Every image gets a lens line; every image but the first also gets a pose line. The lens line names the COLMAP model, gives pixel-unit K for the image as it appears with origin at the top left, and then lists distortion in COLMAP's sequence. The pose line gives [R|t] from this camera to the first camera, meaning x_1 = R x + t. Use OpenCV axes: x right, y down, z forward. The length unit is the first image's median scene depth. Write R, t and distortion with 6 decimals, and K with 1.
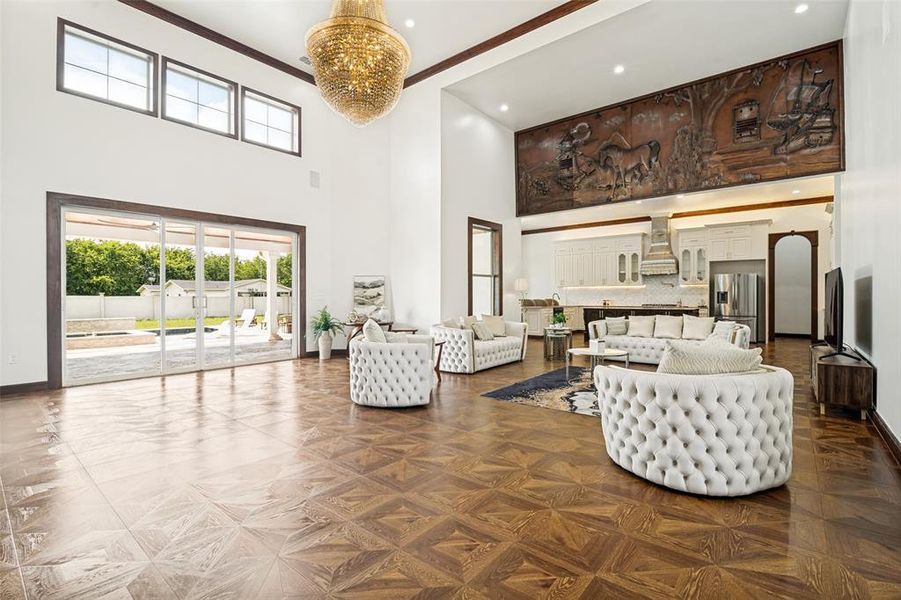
lens RADIAL K [[414.0, 0, 451.0], [0, 414.0, 297.0], [0, 0, 1]] dist [-0.017826, -0.001284]
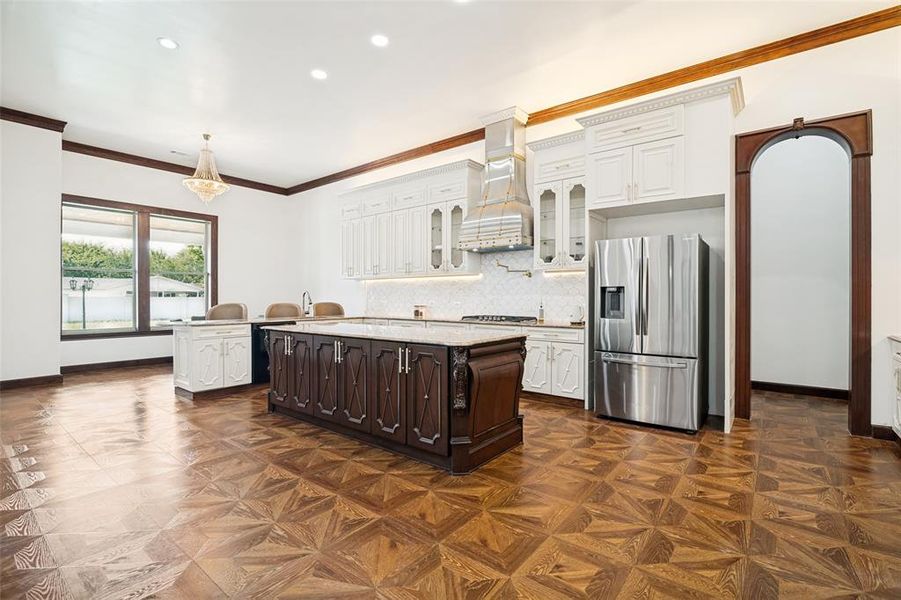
lens RADIAL K [[414.0, 0, 455.2], [0, 414.0, 298.4], [0, 0, 1]] dist [-0.017826, -0.001284]
pose [[0.999343, 0.001900, 0.036202, 0.463270], [-0.002051, 0.999989, 0.004130, -0.003770], [-0.036193, -0.004201, 0.999336, 0.579255]]
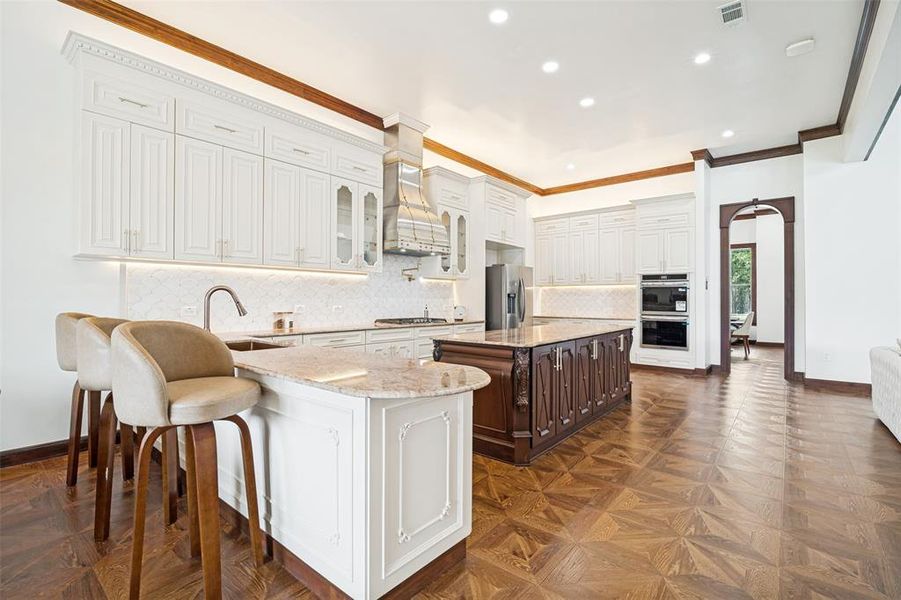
lens RADIAL K [[414.0, 0, 454.5], [0, 414.0, 300.5], [0, 0, 1]] dist [-0.017826, -0.001284]
pose [[-0.013616, 0.003477, 0.999901, 0.053223], [0.000506, 0.999994, -0.003471, -0.001037], [-0.999907, 0.000459, -0.013617, 1.003660]]
